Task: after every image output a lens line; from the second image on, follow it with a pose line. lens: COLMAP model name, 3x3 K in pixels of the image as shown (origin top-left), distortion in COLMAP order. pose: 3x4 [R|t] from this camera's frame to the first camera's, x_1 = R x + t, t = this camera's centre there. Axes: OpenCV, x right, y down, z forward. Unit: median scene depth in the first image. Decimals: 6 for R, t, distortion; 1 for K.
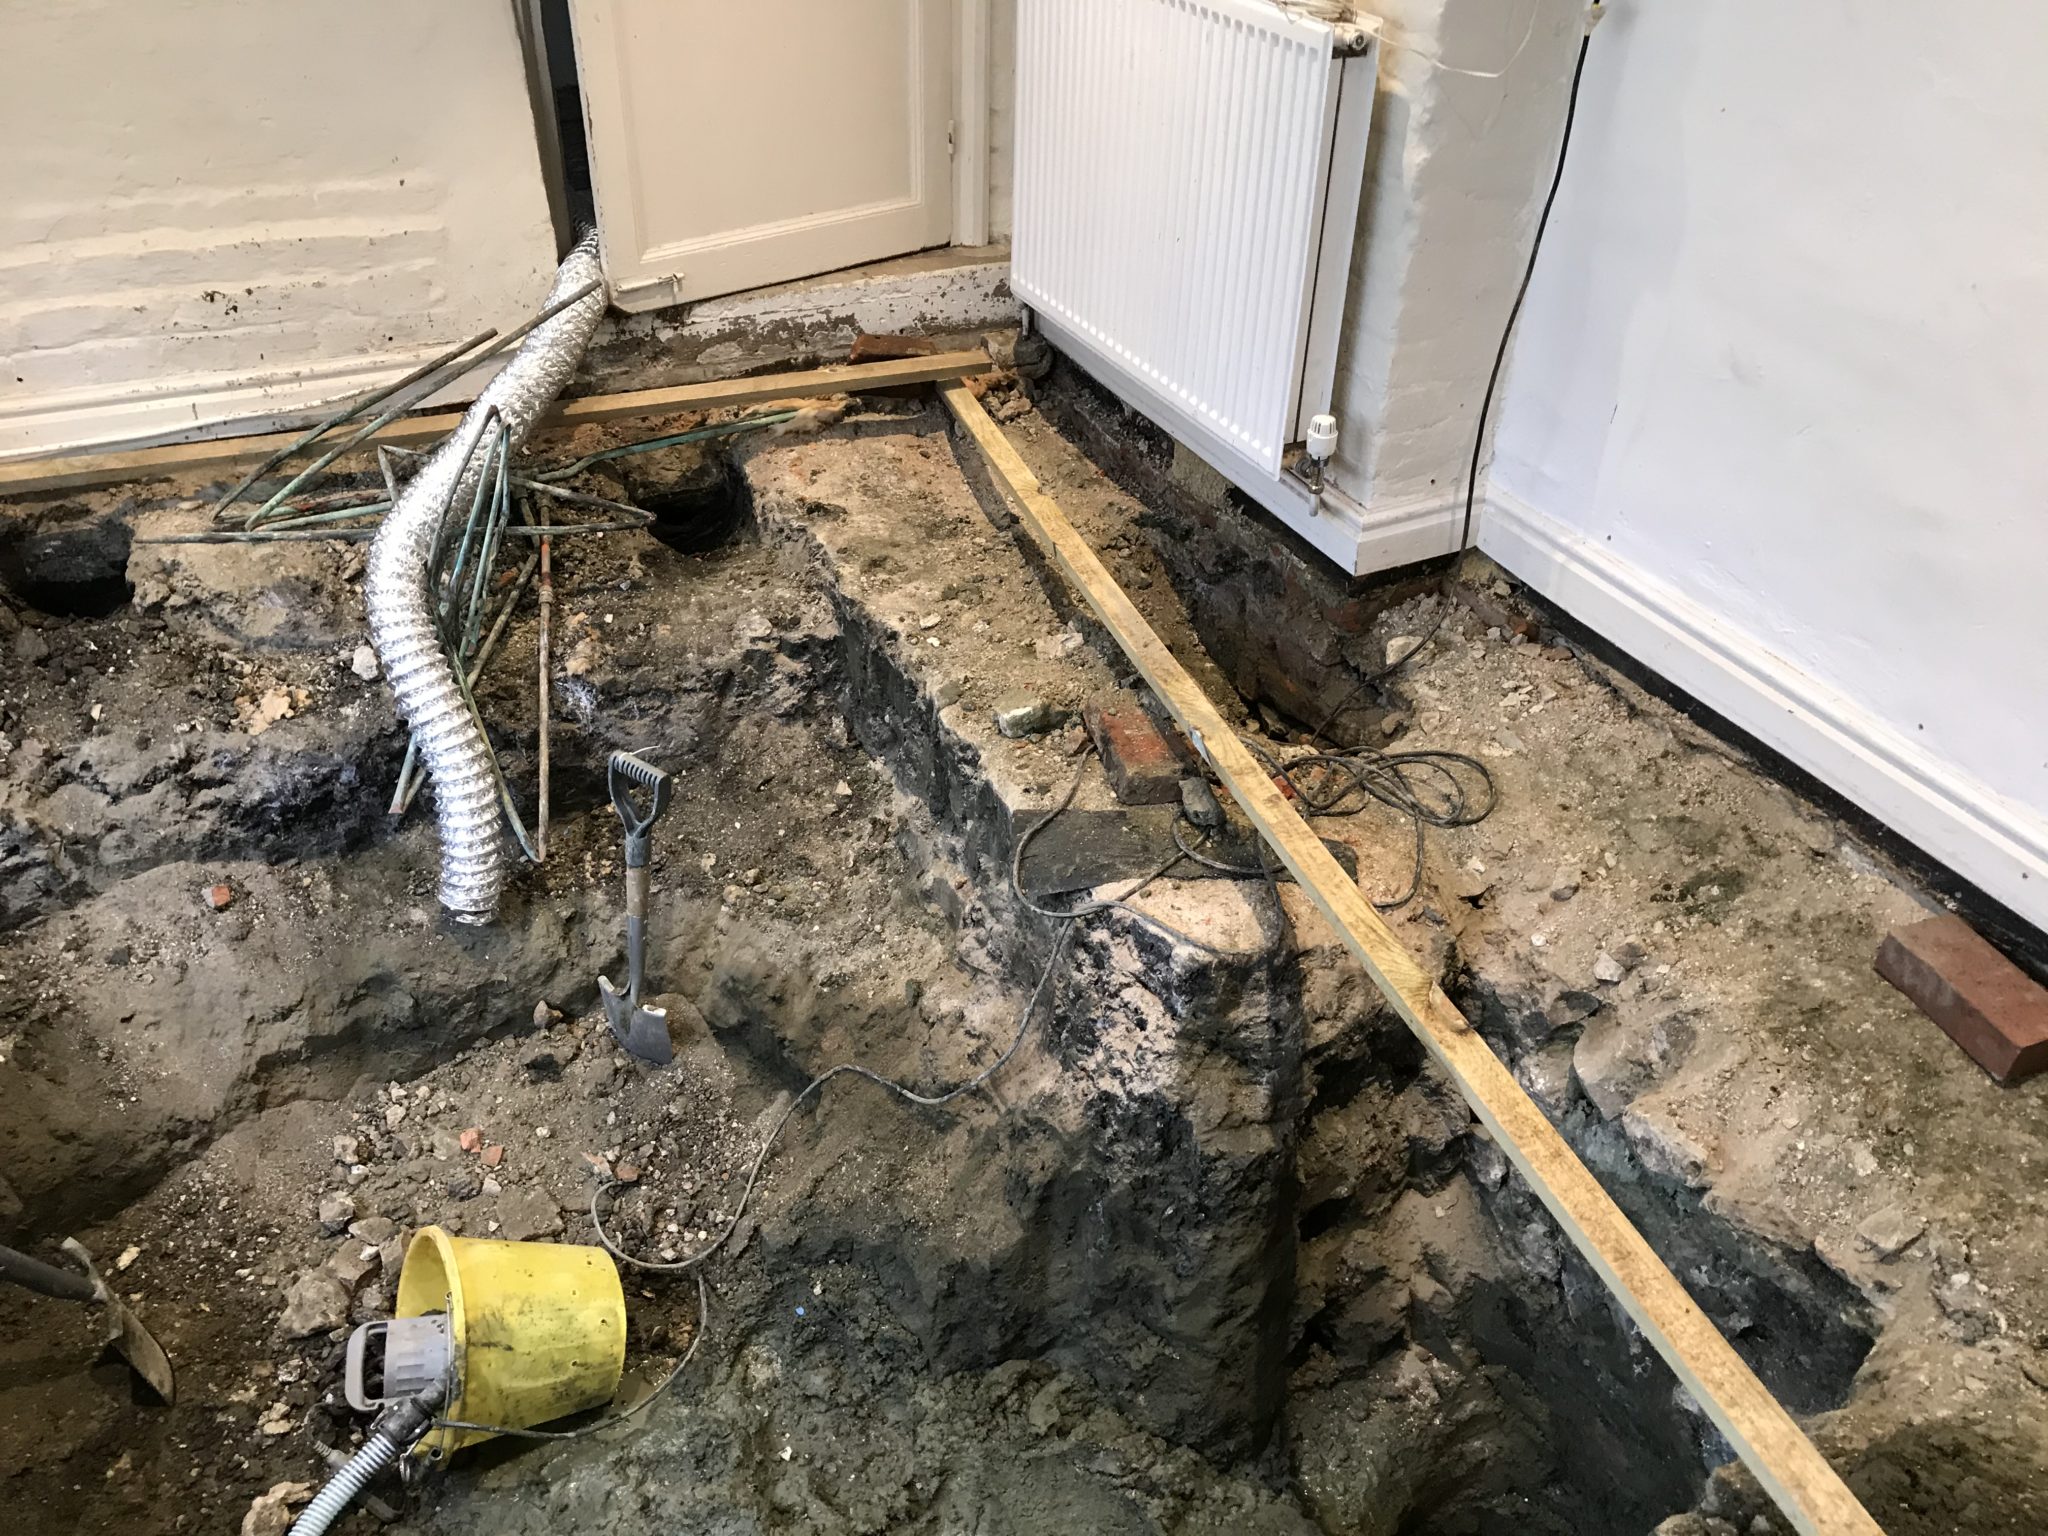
lens RADIAL K [[1713.2, 0, 1029.8], [0, 1713.2, 758.9], [0, 0, 1]] dist [0.014640, 0.003514]
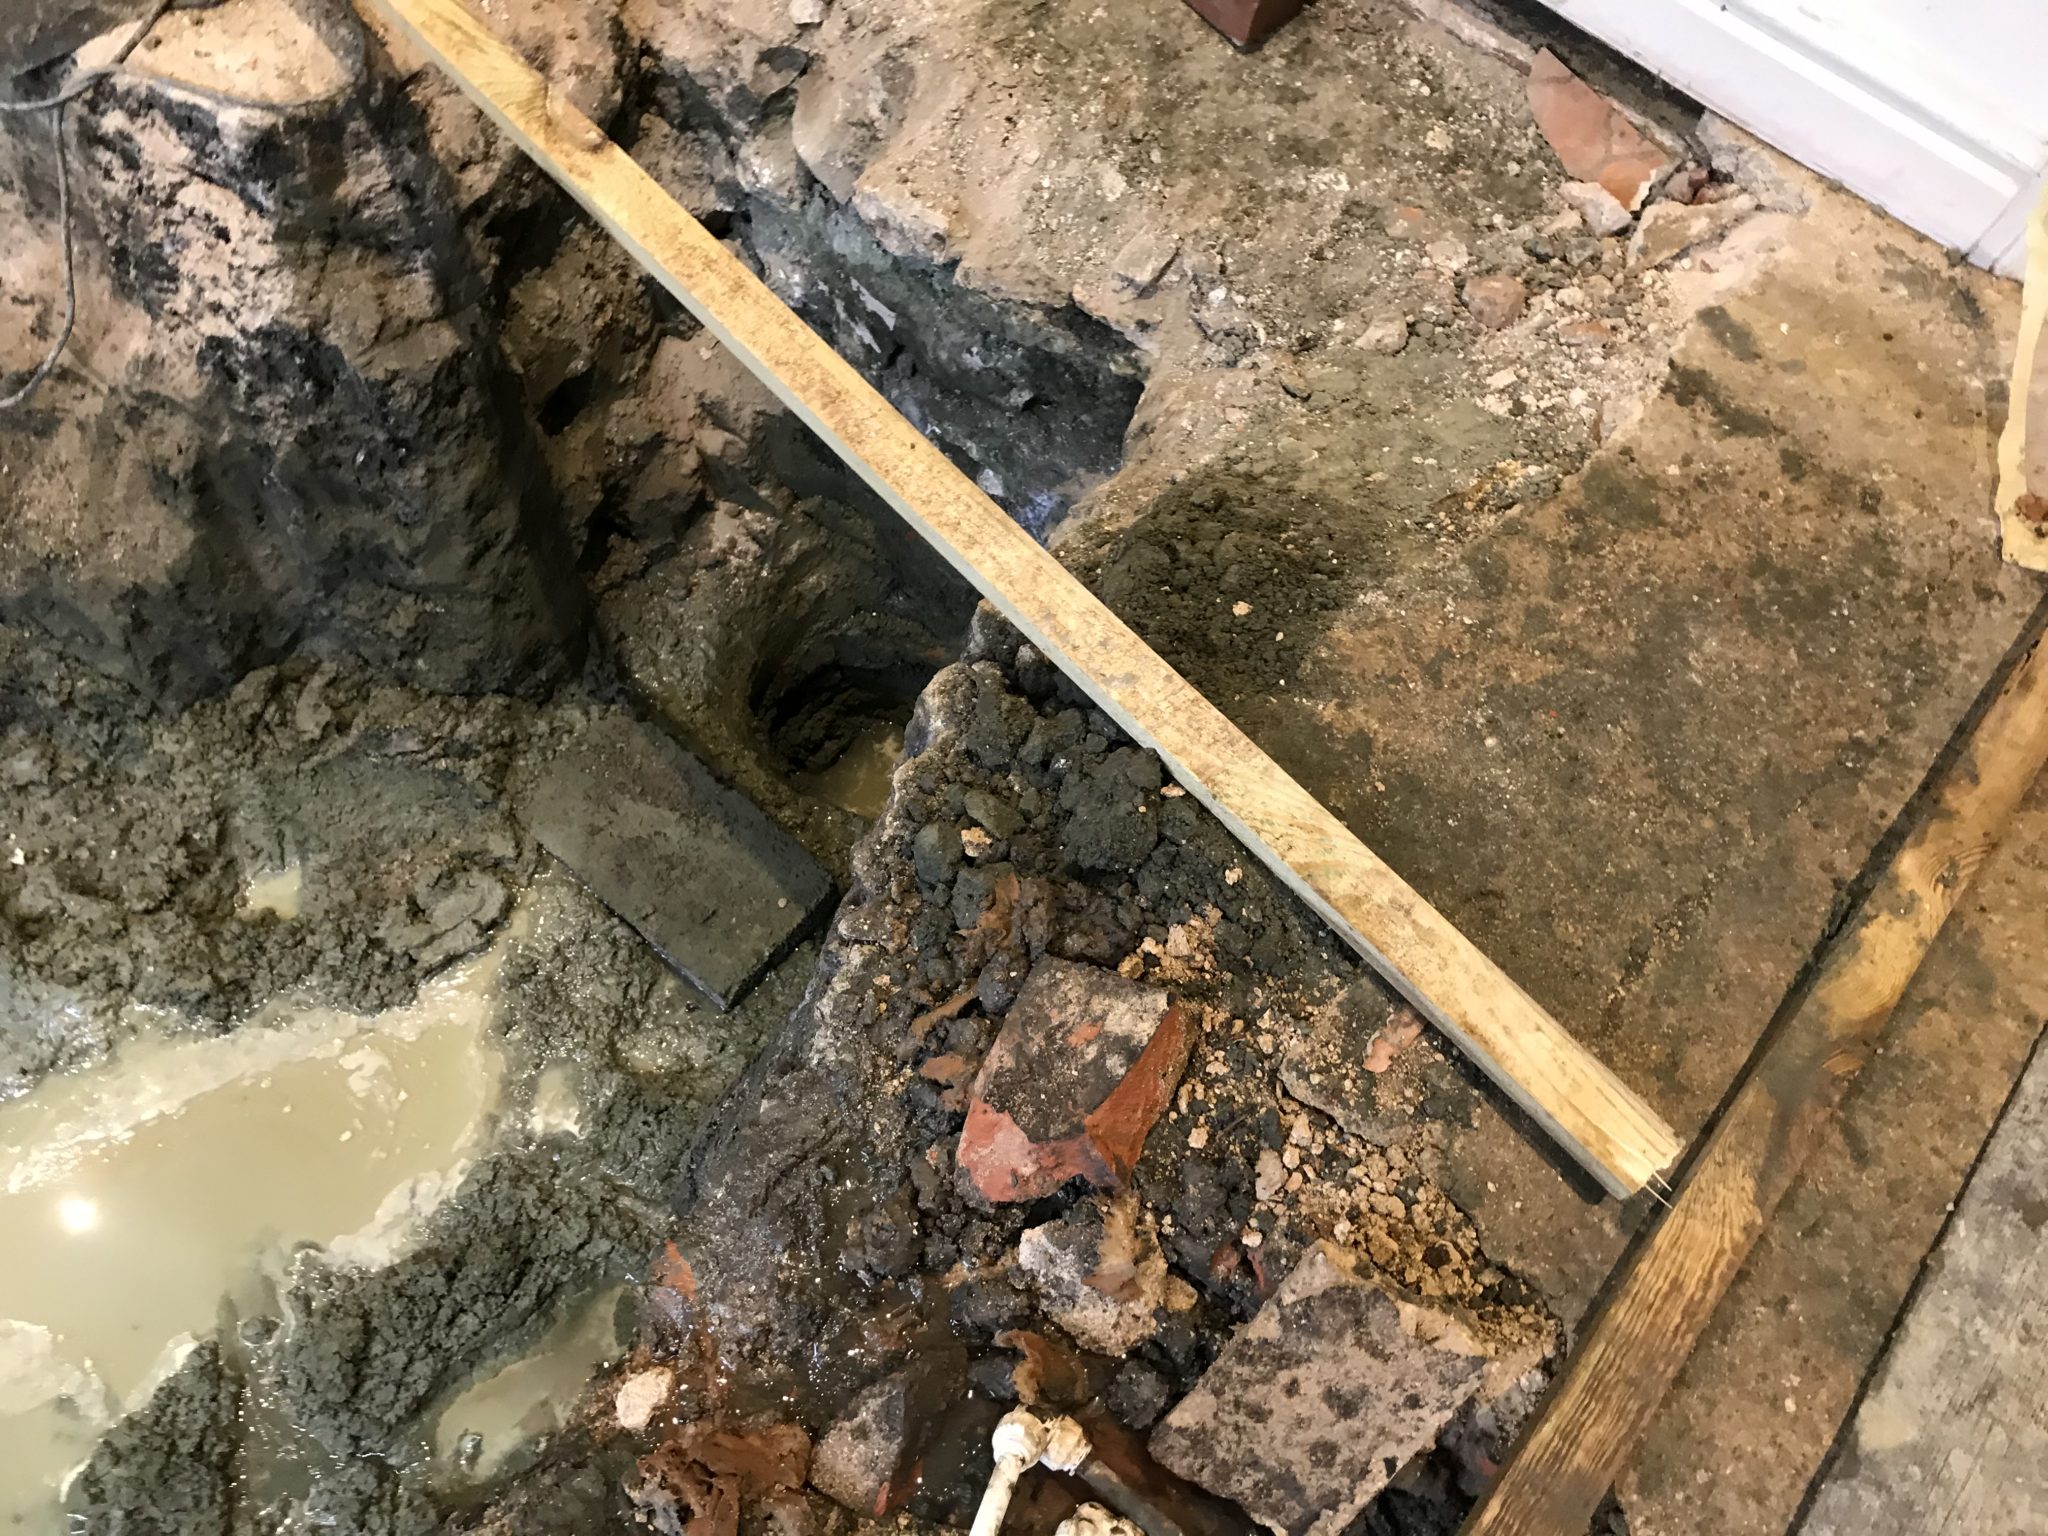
lens RADIAL K [[1713.2, 0, 1029.8], [0, 1713.2, 758.9], [0, 0, 1]] dist [0.014640, 0.003514]
pose [[0.912546, -0.334416, 0.235429, 0.131108], [0.174967, 0.839545, 0.514345, 0.024148], [-0.369658, -0.428171, 0.824635, 0.164245]]
